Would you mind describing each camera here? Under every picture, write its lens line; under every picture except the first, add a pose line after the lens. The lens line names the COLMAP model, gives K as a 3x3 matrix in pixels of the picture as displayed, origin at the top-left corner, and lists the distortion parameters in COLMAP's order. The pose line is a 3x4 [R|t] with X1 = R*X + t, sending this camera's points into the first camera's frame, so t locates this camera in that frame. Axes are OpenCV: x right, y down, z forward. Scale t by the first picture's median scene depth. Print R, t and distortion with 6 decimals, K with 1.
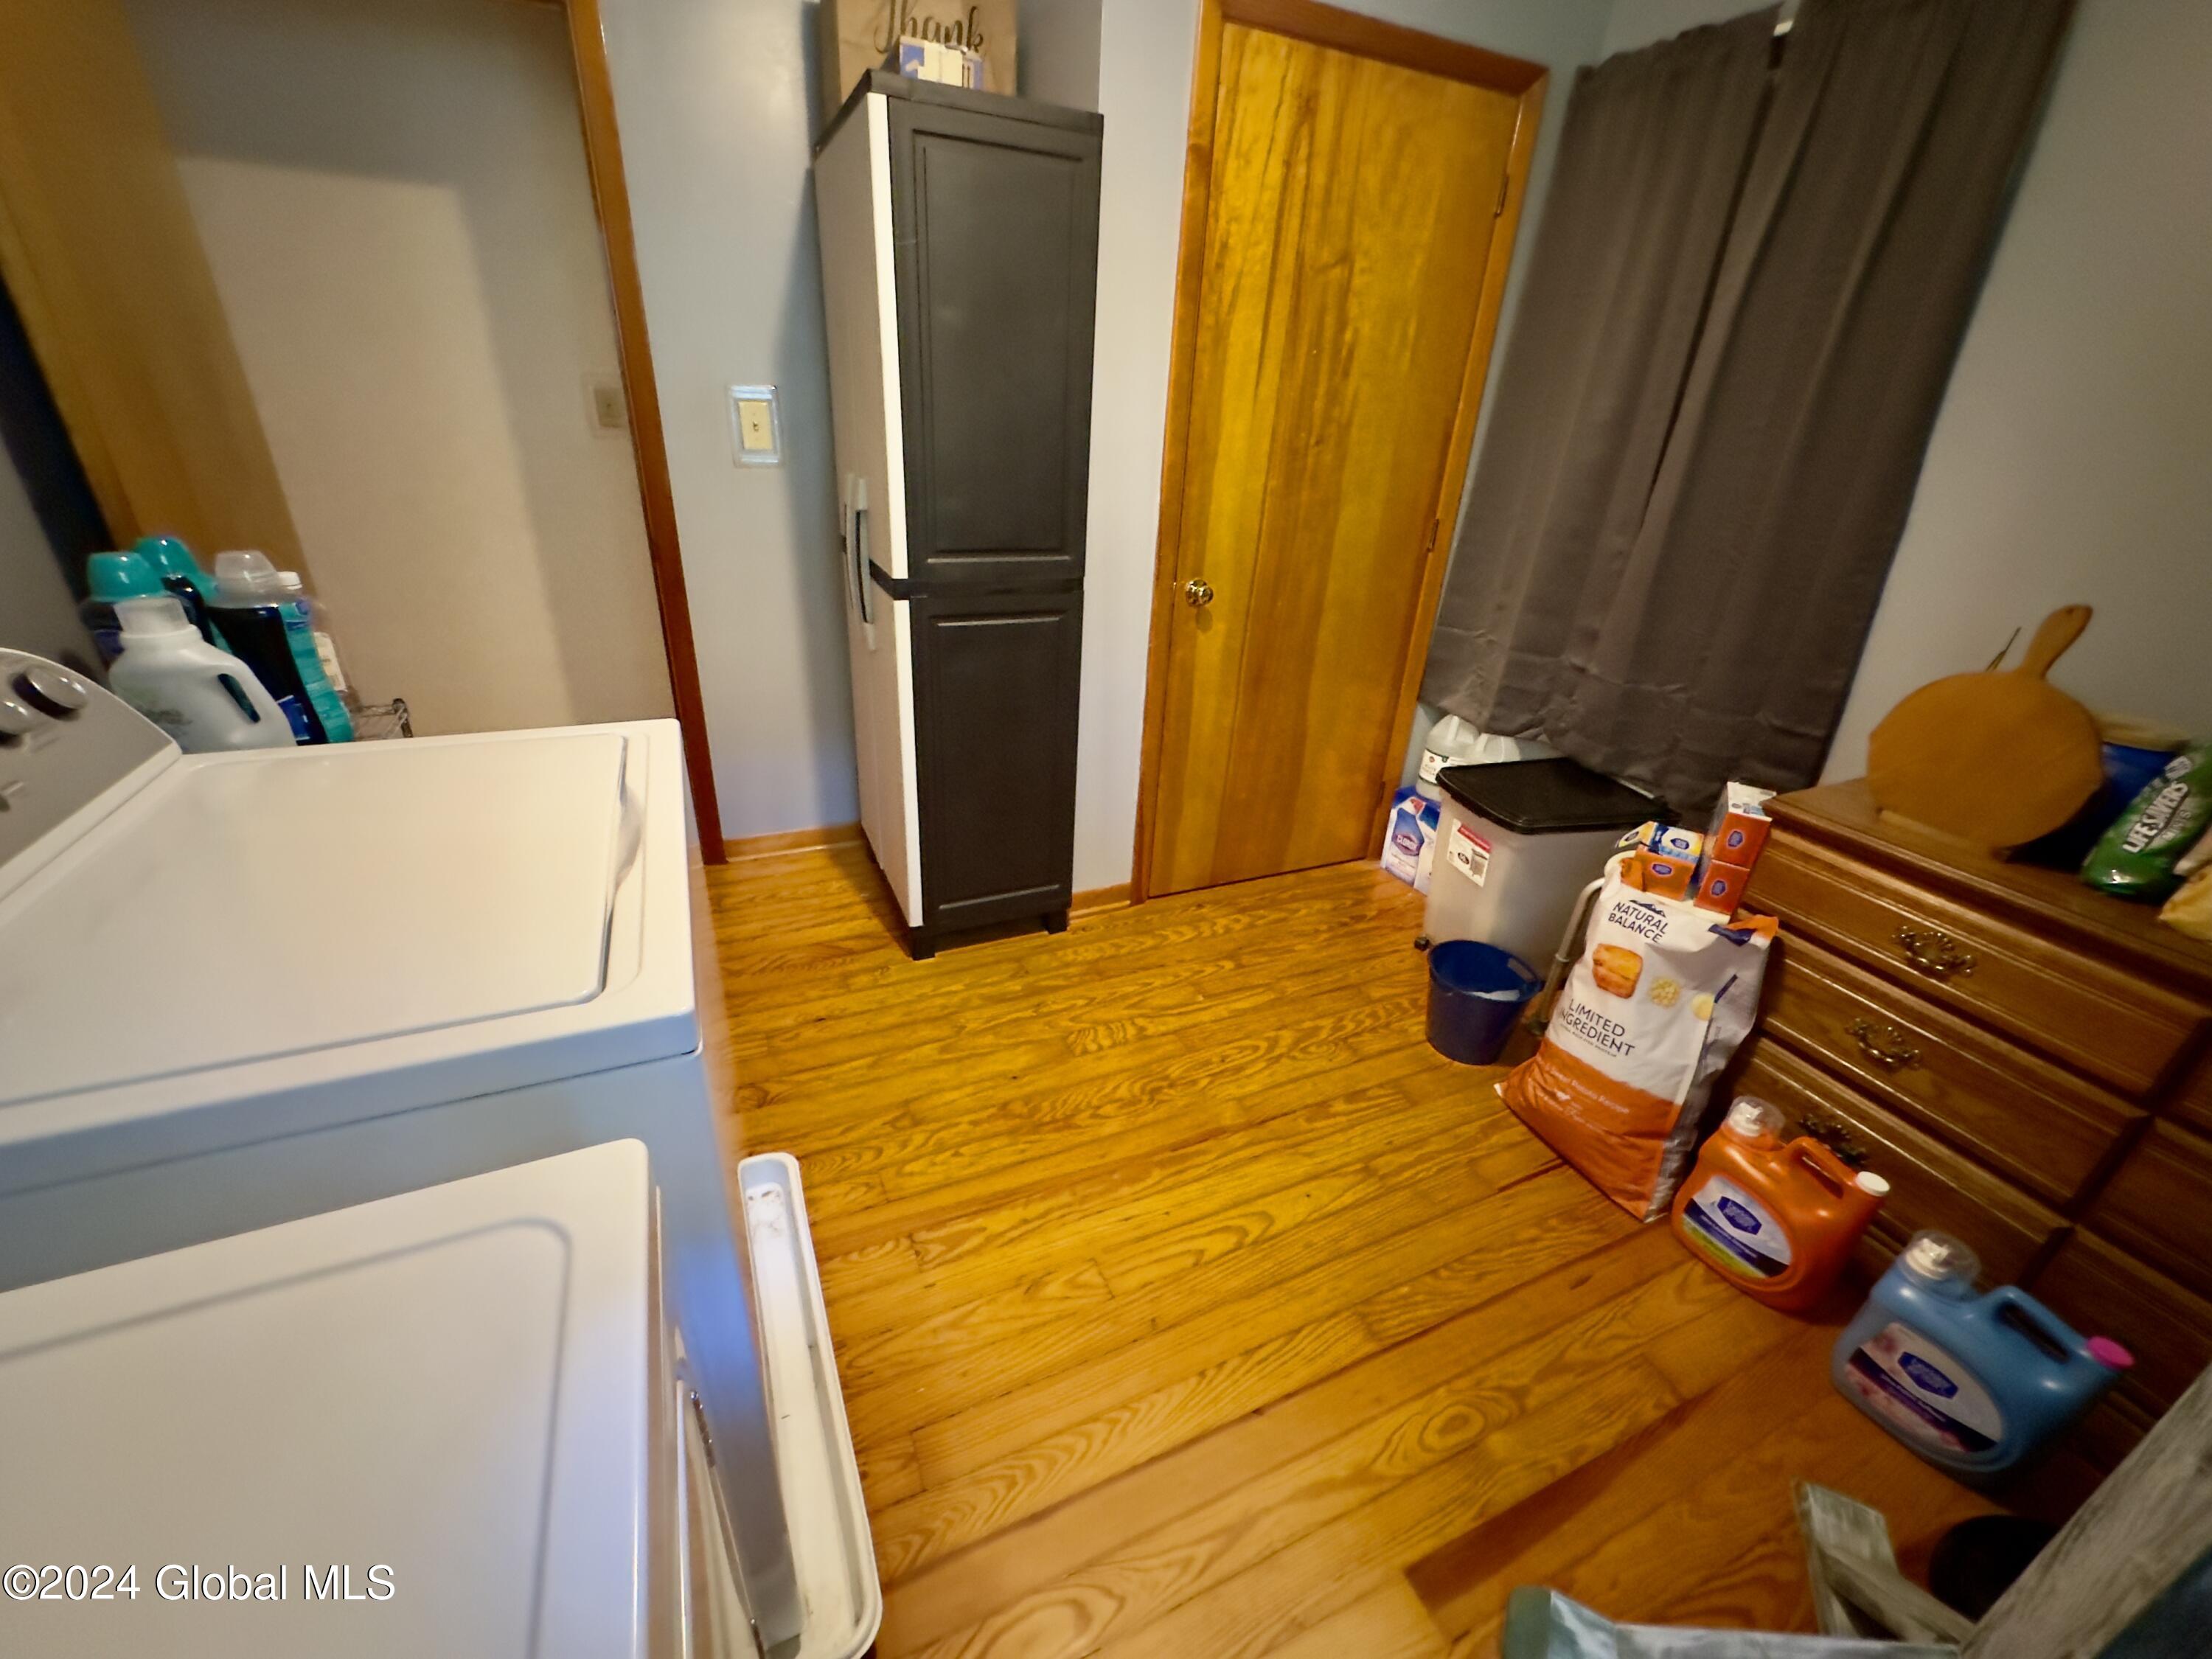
lens RADIAL K [[883.0, 0, 1097.5], [0, 883.0, 829.3], [0, 0, 1]] dist [0.001509, 0.000542]
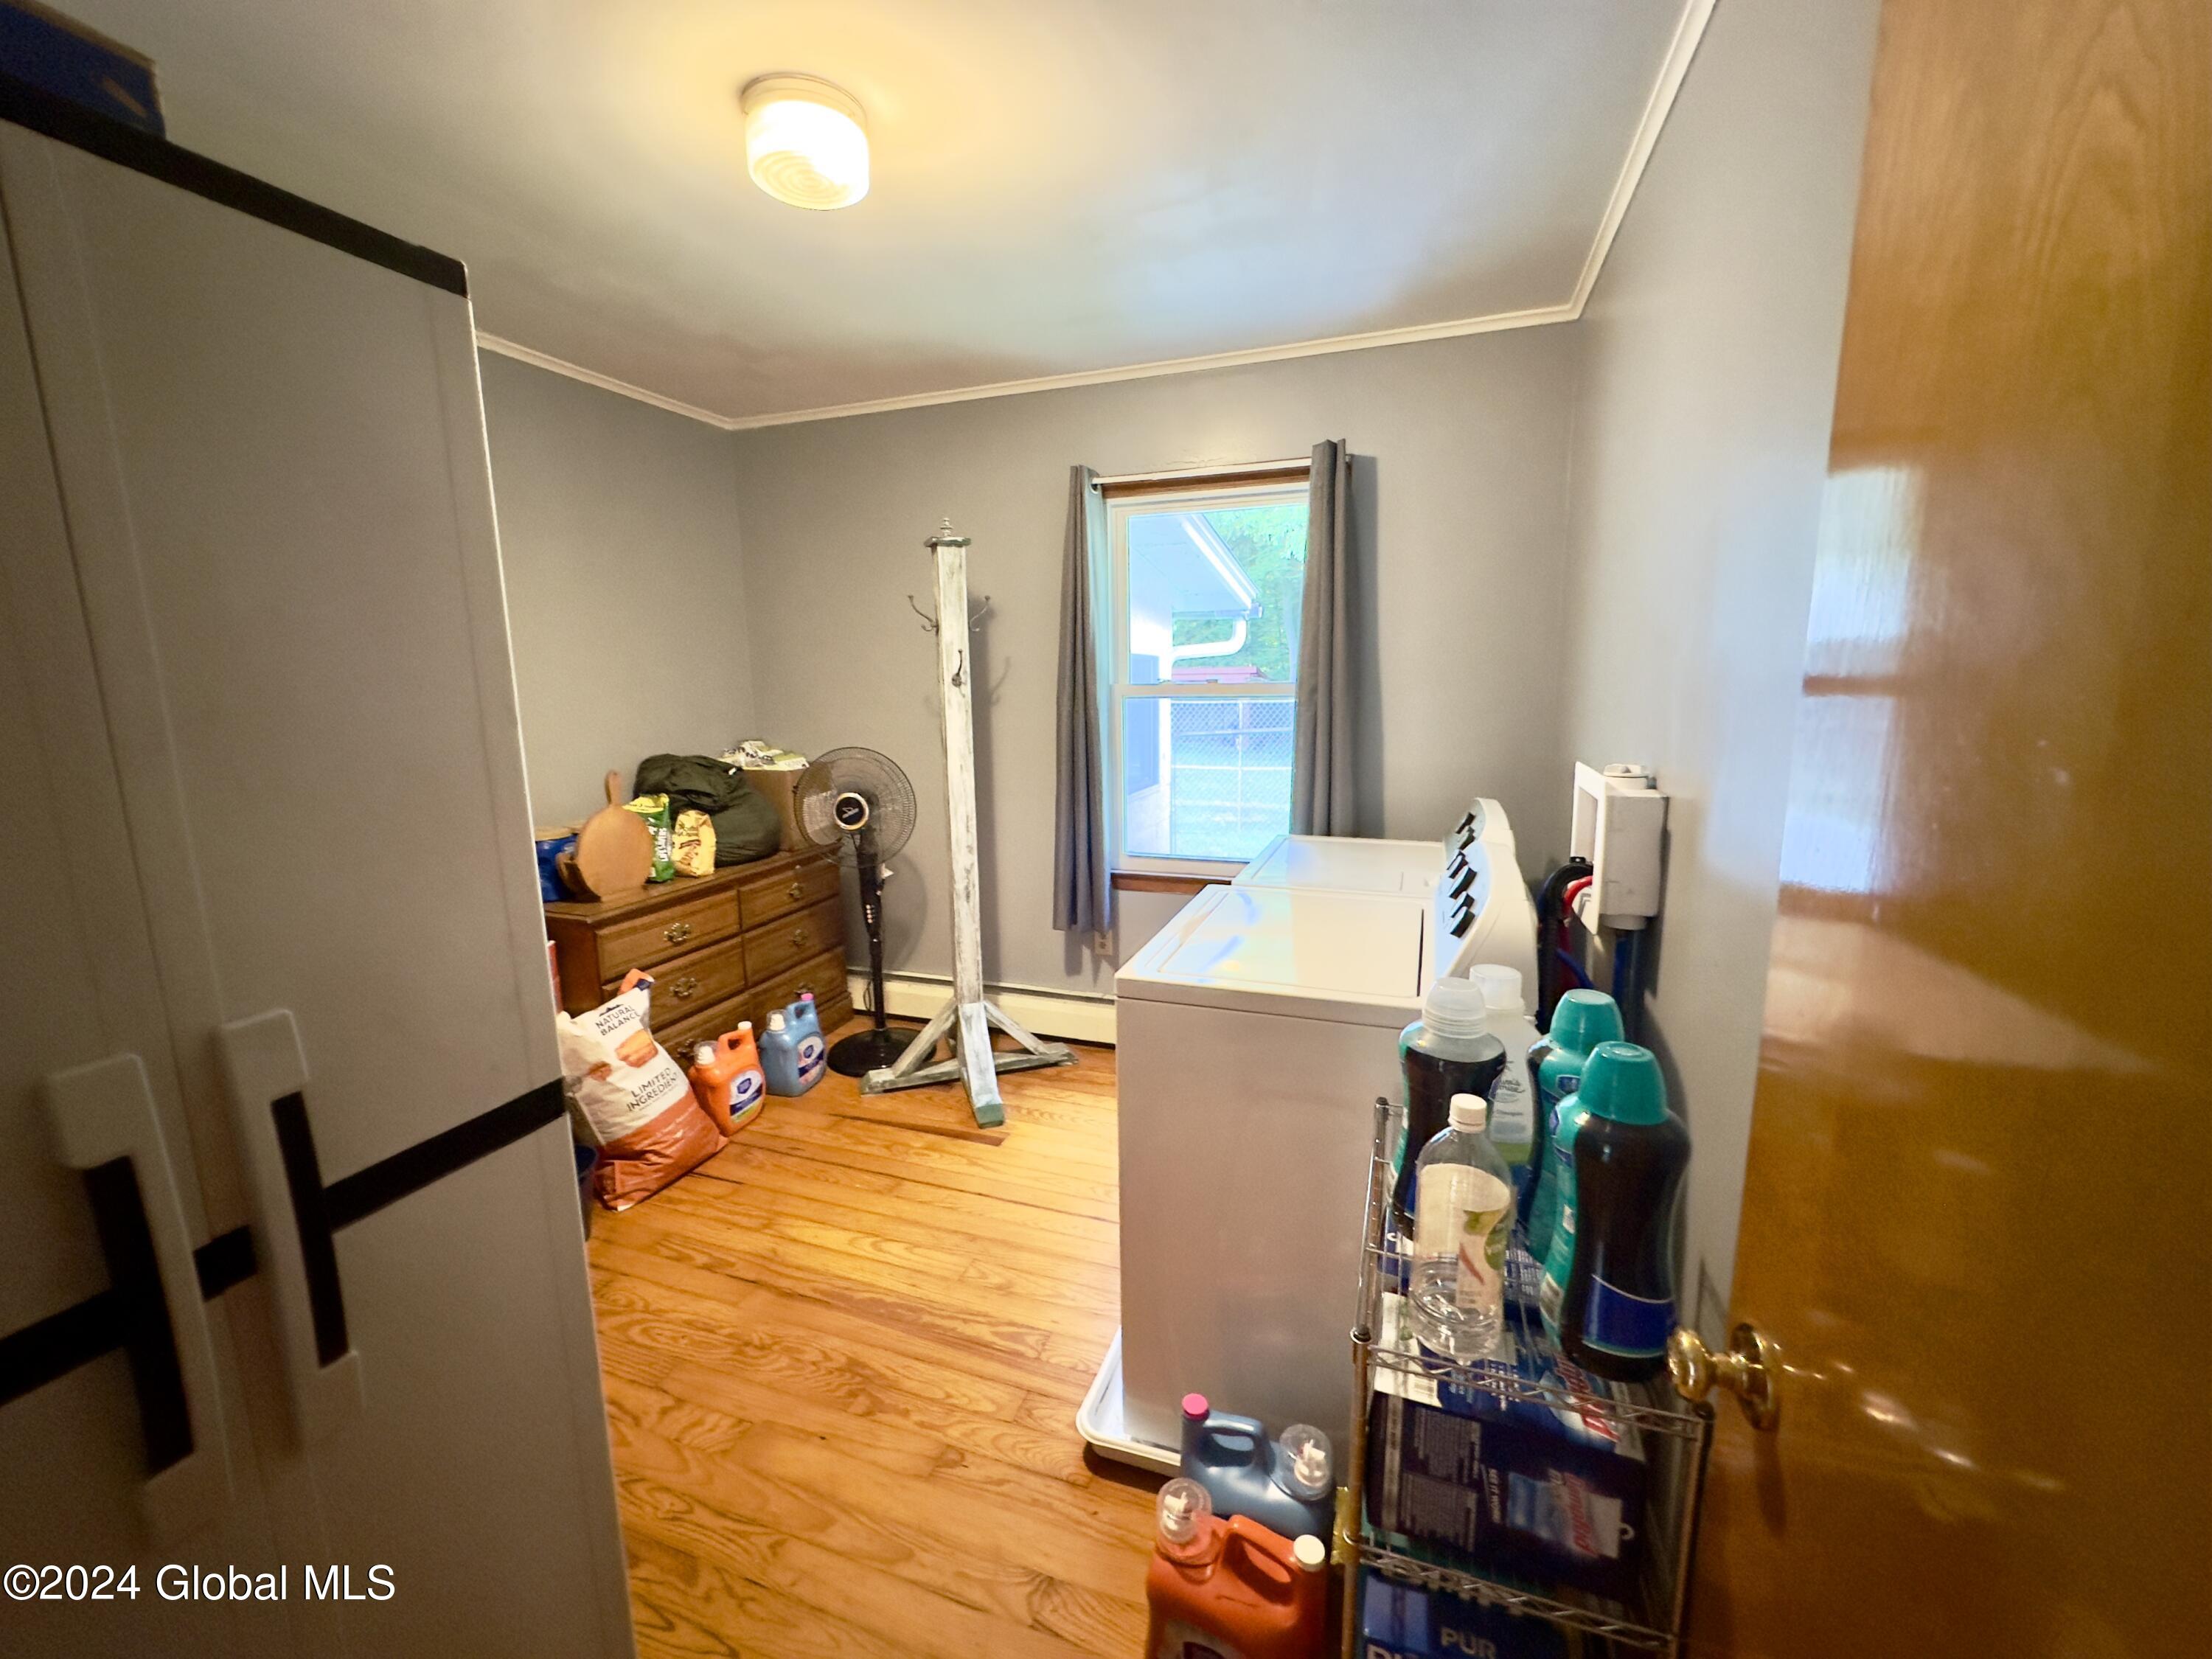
lens RADIAL K [[883.0, 0, 1114.1], [0, 883.0, 826.2], [0, 0, 1]] dist [0.001509, 0.000542]
pose [[-0.722125, -0.157294, 0.673642, -0.929350], [0.283284, 0.821167, 0.495414, -0.660369], [-0.631098, 0.548583, -0.548426, 1.131056]]
